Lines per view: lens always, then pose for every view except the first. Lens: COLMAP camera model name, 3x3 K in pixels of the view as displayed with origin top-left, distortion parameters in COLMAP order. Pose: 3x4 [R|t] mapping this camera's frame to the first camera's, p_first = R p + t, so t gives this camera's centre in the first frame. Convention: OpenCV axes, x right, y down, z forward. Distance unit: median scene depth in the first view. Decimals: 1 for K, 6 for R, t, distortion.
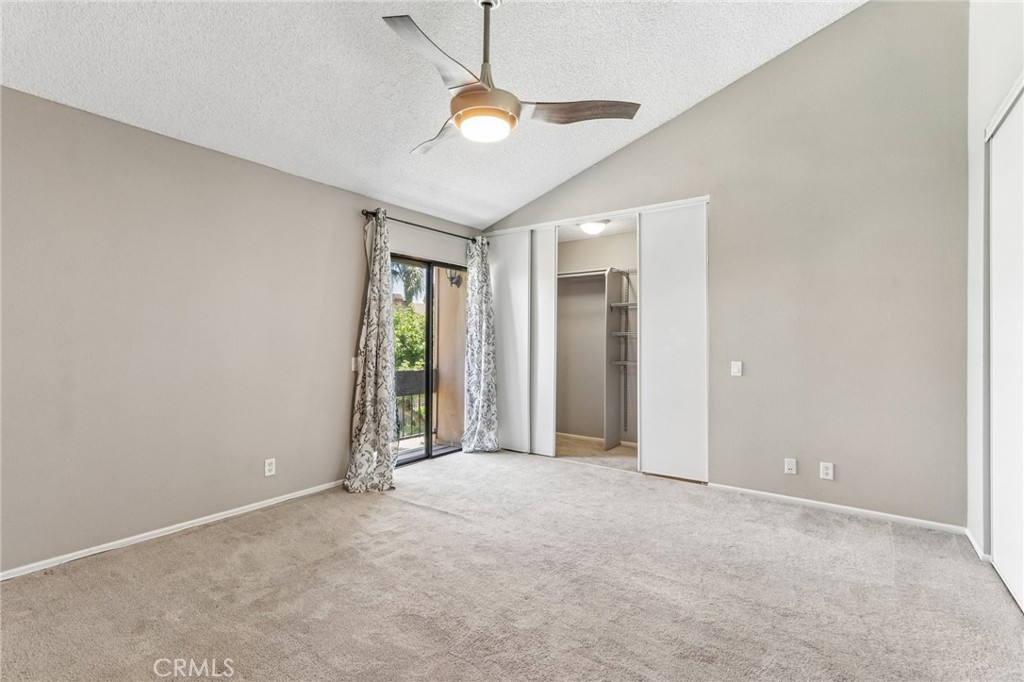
lens RADIAL K [[484.5, 0, 490.4], [0, 484.5, 336.1], [0, 0, 1]] dist [0.002019, 0.001984]
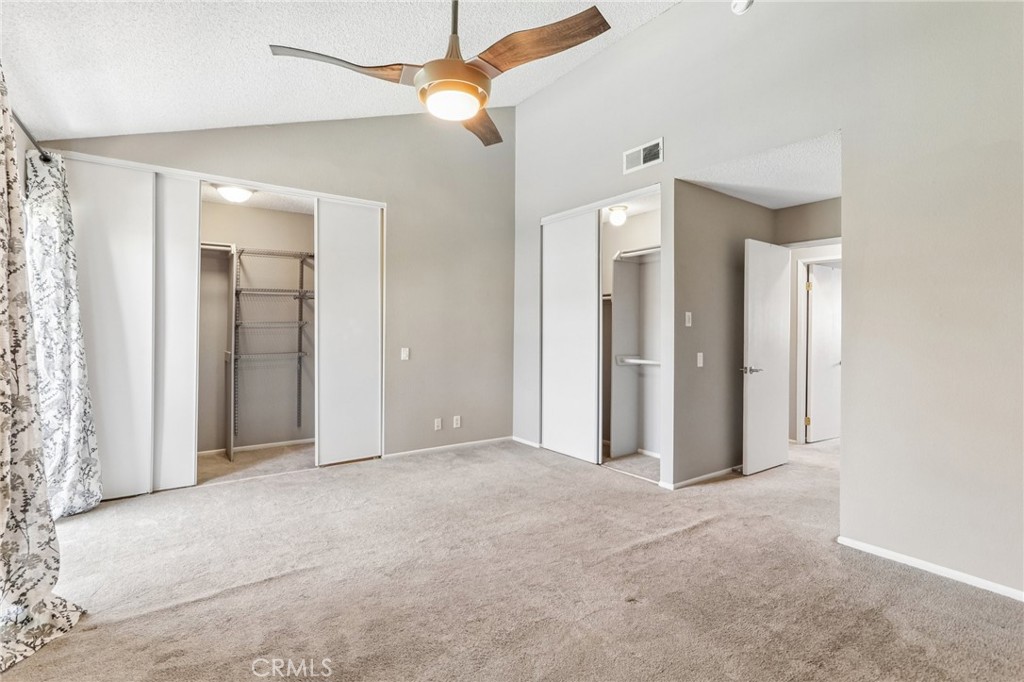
lens RADIAL K [[484.5, 0, 497.0], [0, 484.5, 332.0], [0, 0, 1]] dist [0.002019, 0.001984]
pose [[0.299957, -0.005909, 0.953934, -0.598869], [-0.008684, 0.999922, 0.008924, -0.000153], [-0.953913, -0.010961, 0.299883, 0.439932]]
